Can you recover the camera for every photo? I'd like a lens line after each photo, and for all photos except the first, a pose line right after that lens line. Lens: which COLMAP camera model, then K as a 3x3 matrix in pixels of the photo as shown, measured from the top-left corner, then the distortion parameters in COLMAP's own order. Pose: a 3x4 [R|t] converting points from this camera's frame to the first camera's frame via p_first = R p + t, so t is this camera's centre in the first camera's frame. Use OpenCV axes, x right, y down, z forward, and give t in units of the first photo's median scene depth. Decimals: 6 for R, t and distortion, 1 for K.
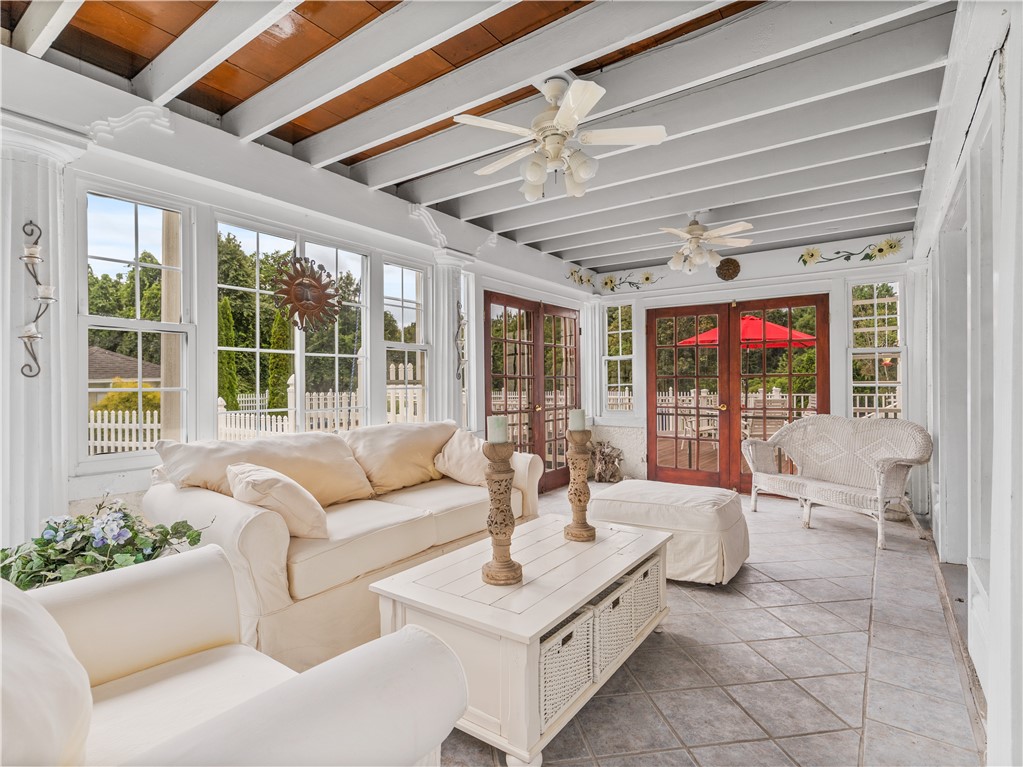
lens RADIAL K [[524.3, 0, 511.5], [0, 524.3, 383.5], [0, 0, 1]] dist [0.000461, 0.000071]
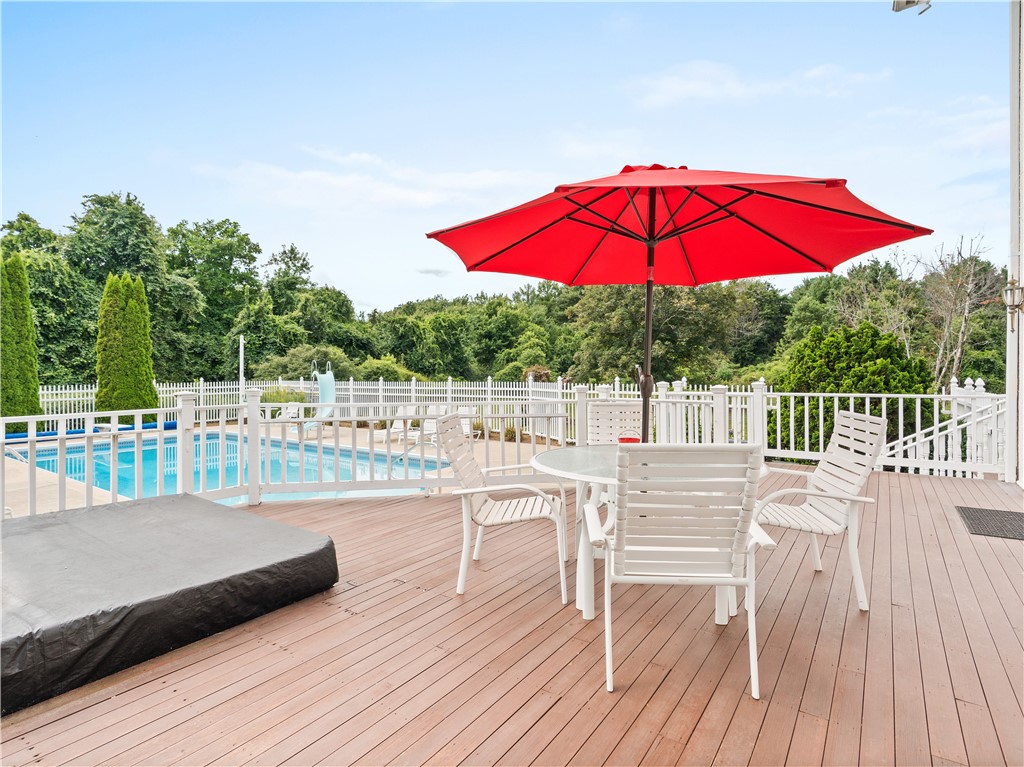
lens RADIAL K [[524.9, 0, 512.0], [0, 524.9, 383.5], [0, 0, 1]] dist [0.000461, 0.000071]
pose [[0.999981, 0.001003, 0.006064, 0.075685], [-0.001150, 0.999703, 0.024331, -0.000278], [-0.006037, -0.024337, 0.999686, 0.140259]]
